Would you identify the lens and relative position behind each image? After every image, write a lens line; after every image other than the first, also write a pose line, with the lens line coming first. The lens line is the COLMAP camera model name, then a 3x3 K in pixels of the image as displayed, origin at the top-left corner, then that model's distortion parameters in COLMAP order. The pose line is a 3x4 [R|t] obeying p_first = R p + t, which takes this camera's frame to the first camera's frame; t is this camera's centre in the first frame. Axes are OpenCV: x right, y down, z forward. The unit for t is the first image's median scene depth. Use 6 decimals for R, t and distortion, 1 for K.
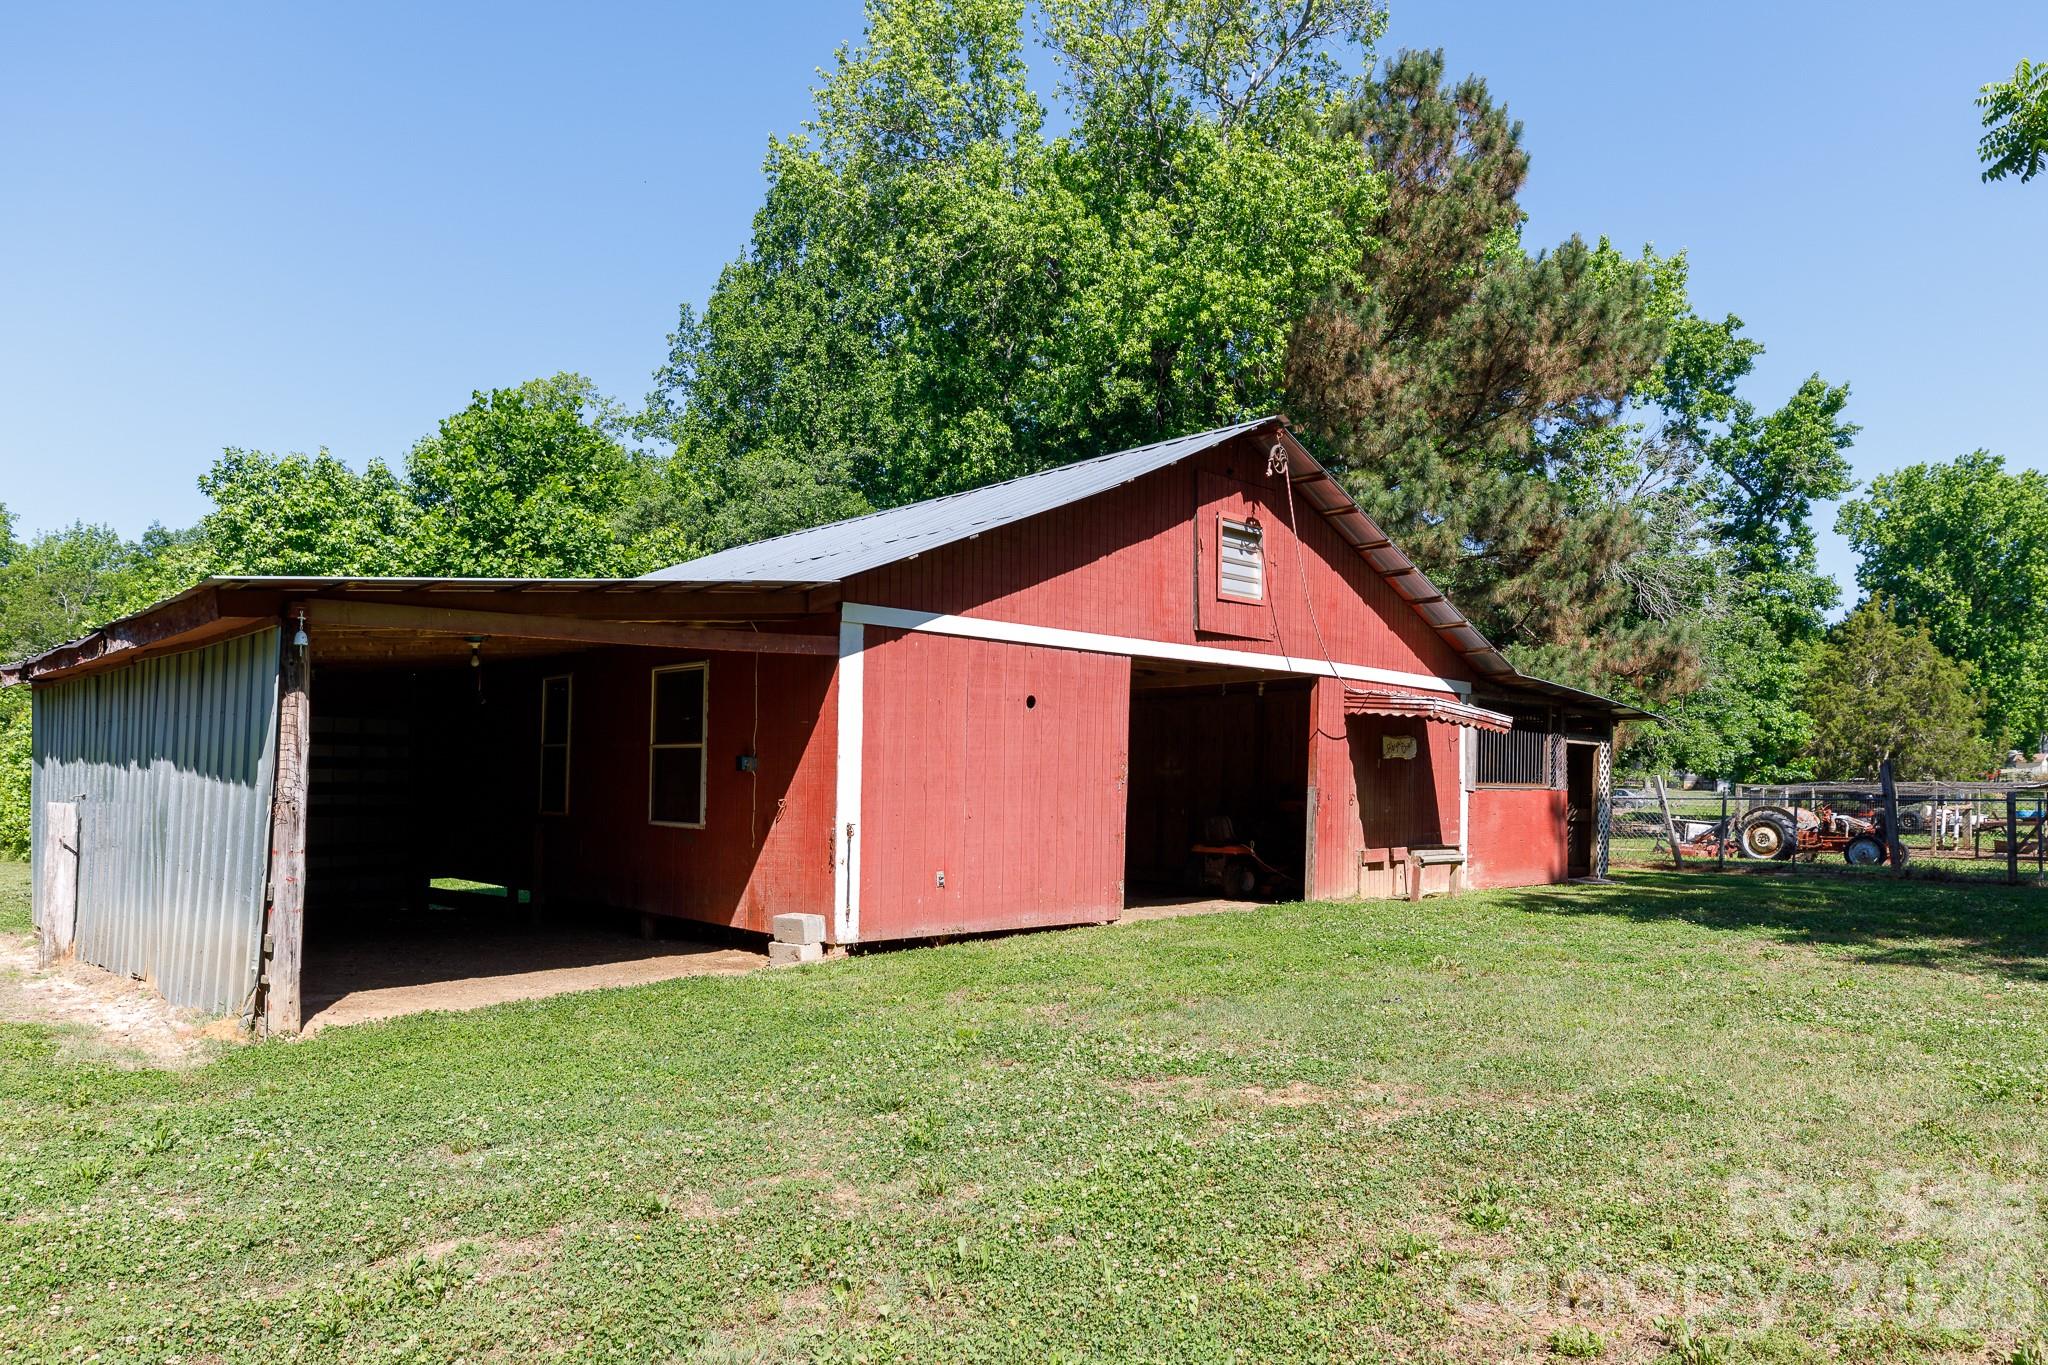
lens RADIAL K [[1334.8, 0, 1059.6], [0, 1334.8, 764.6], [0, 0, 1]] dist [0.026948, -0.002146]
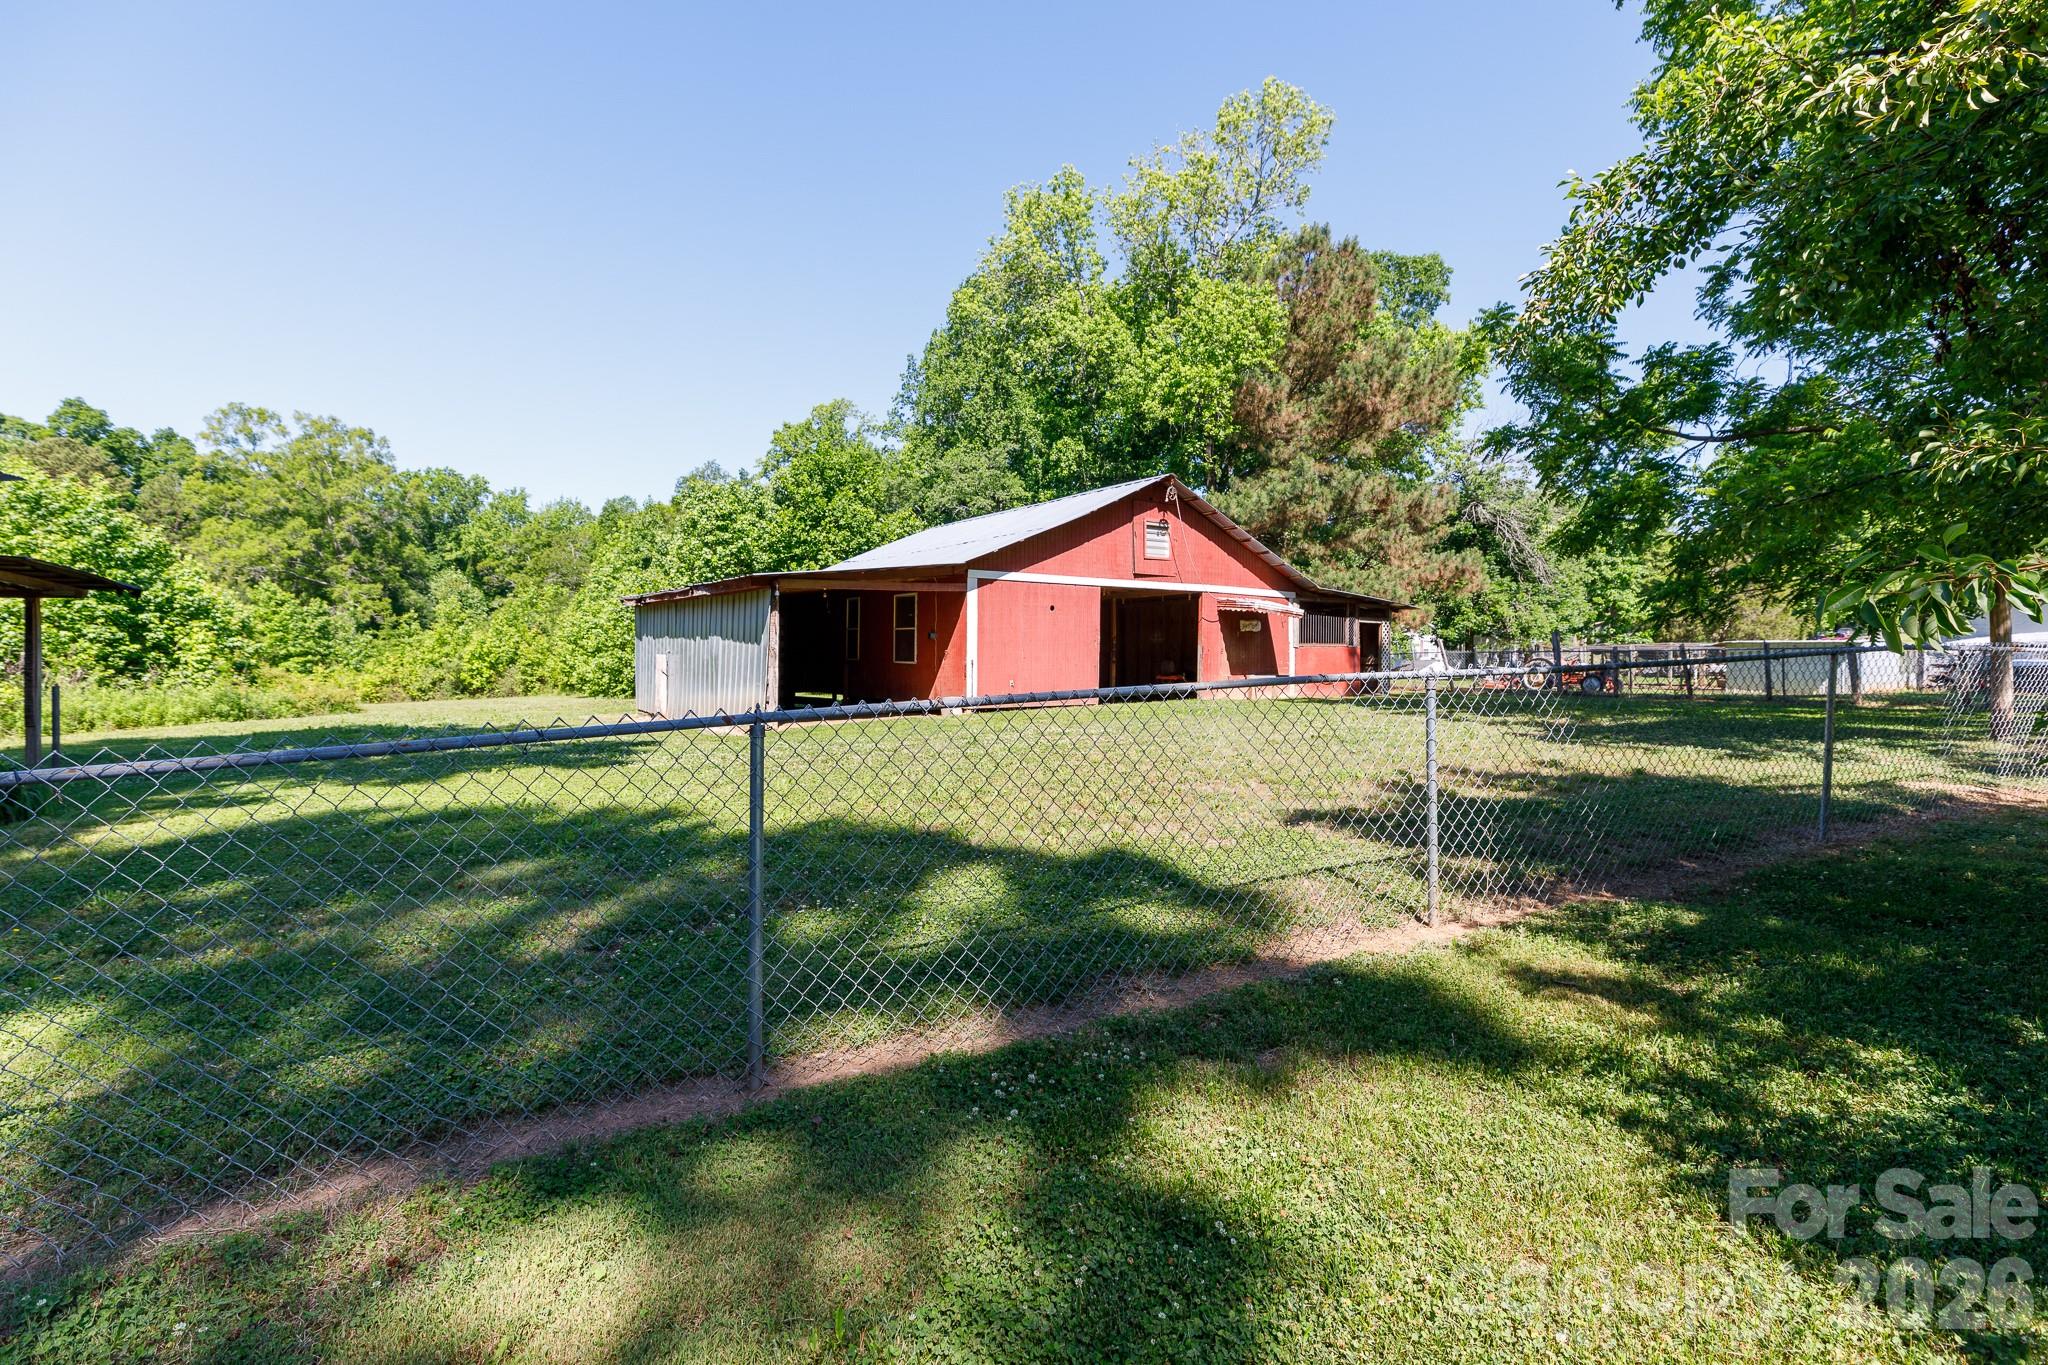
lens RADIAL K [[939.5, 0, 1031.7], [0, 939.5, 669.0], [0, 0, 1]] dist [0.012576, 0.001508]
pose [[0.988792, -0.002803, -0.149277, 0.115667], [0.007784, 0.999432, 0.032797, 0.002990], [0.149100, -0.033592, 0.988251, -0.384174]]
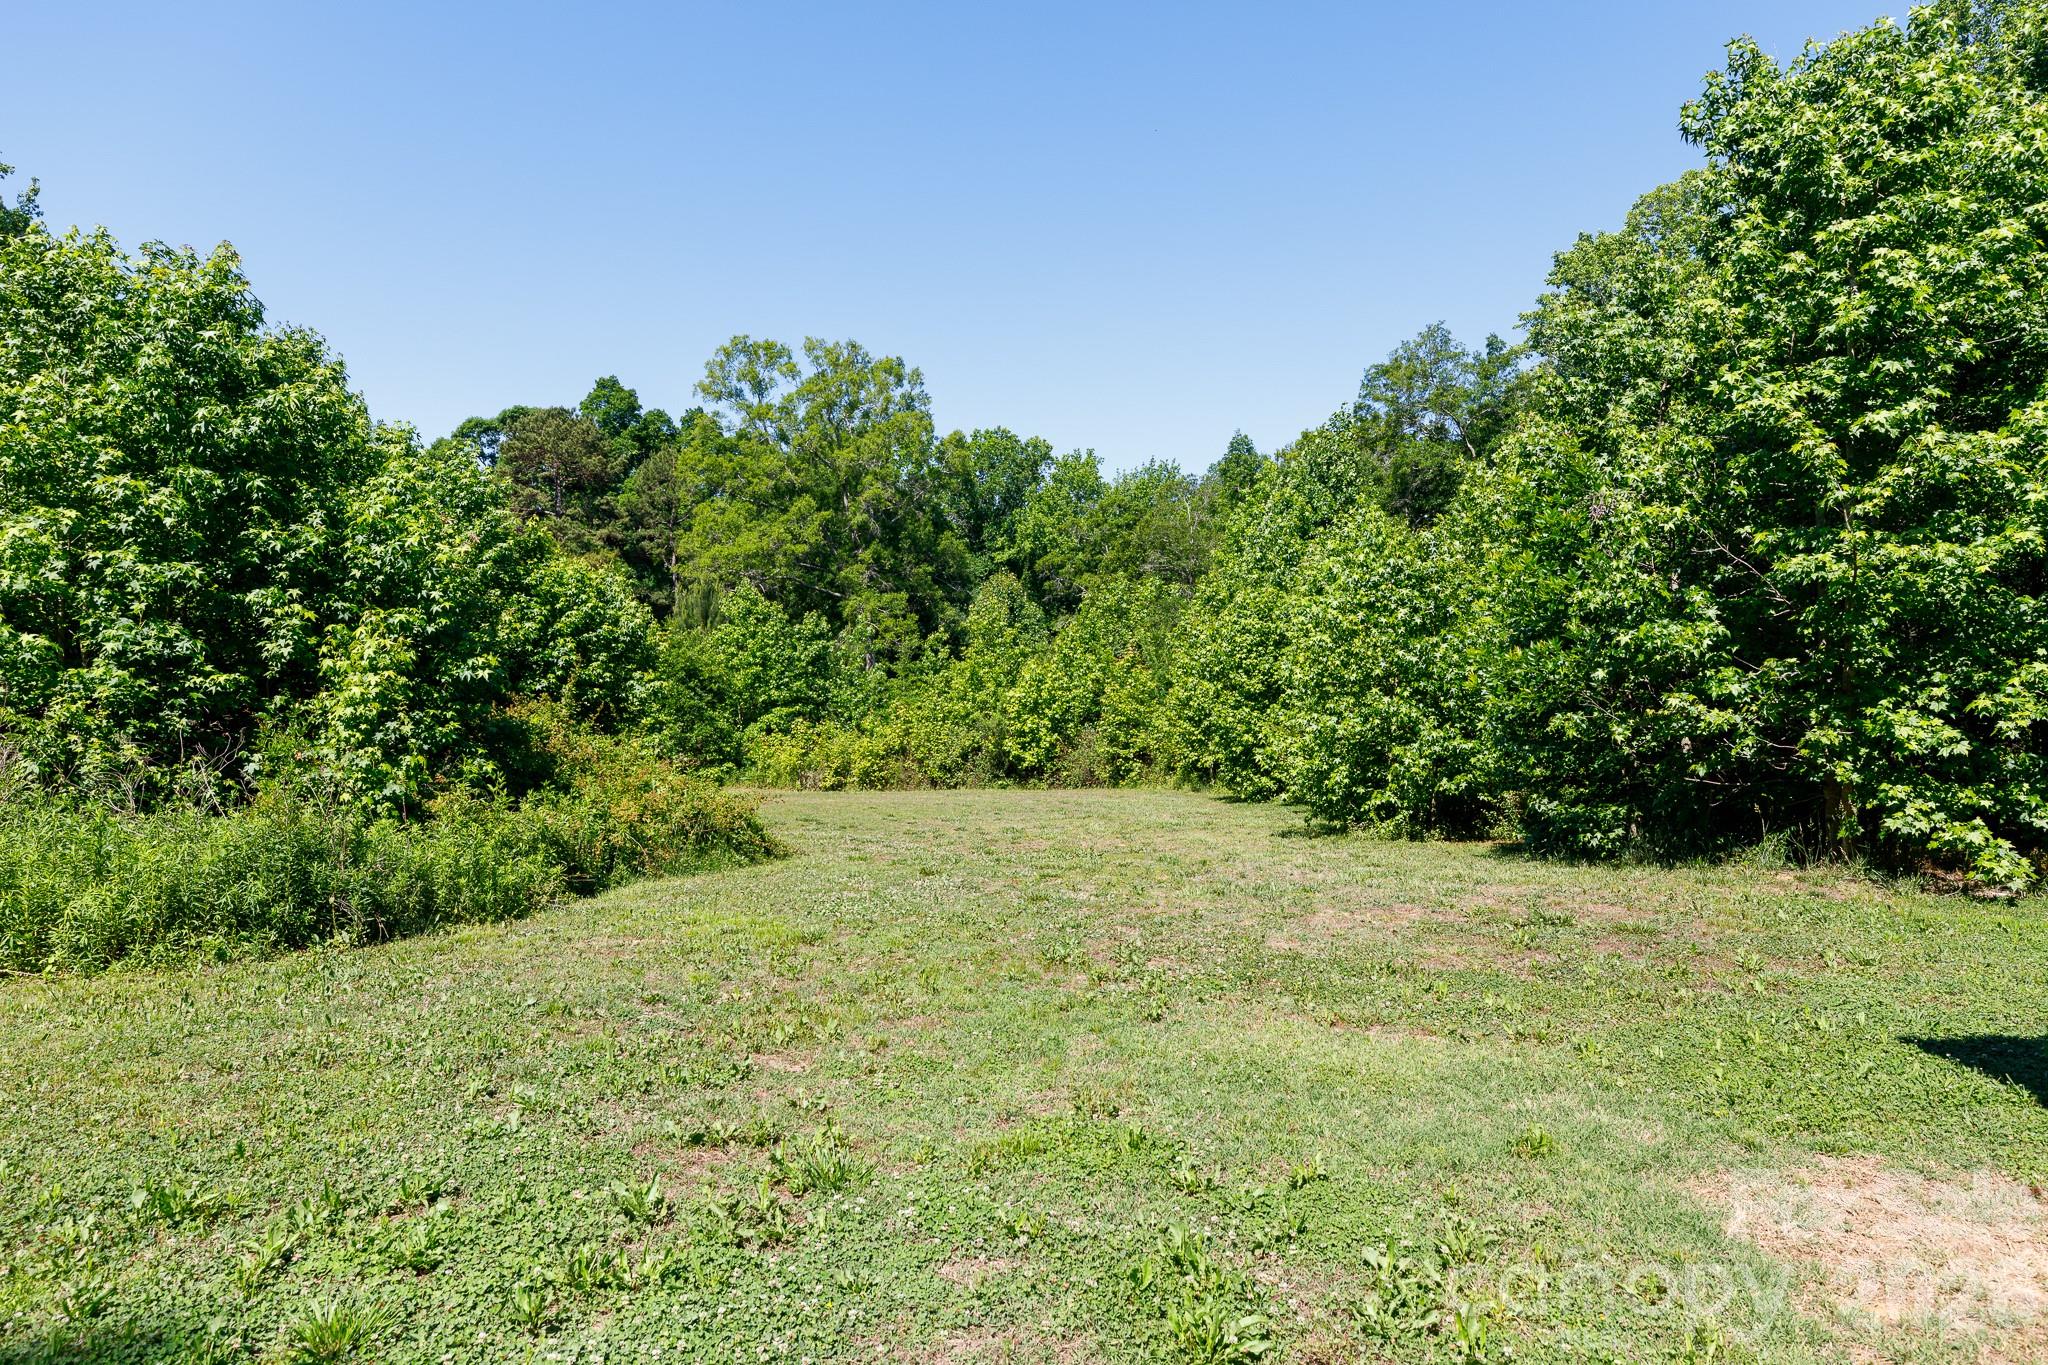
lens RADIAL K [[1361.8, 0, 1029.6], [0, 1361.8, 688.2], [0, 0, 1]] dist [0.012494, -0.003131]
pose [[0.774982, -0.007374, -0.631940, -0.612843], [0.009732, 0.999953, 0.000266, 0.014880], [0.631908, -0.006356, 0.775017, 0.518755]]
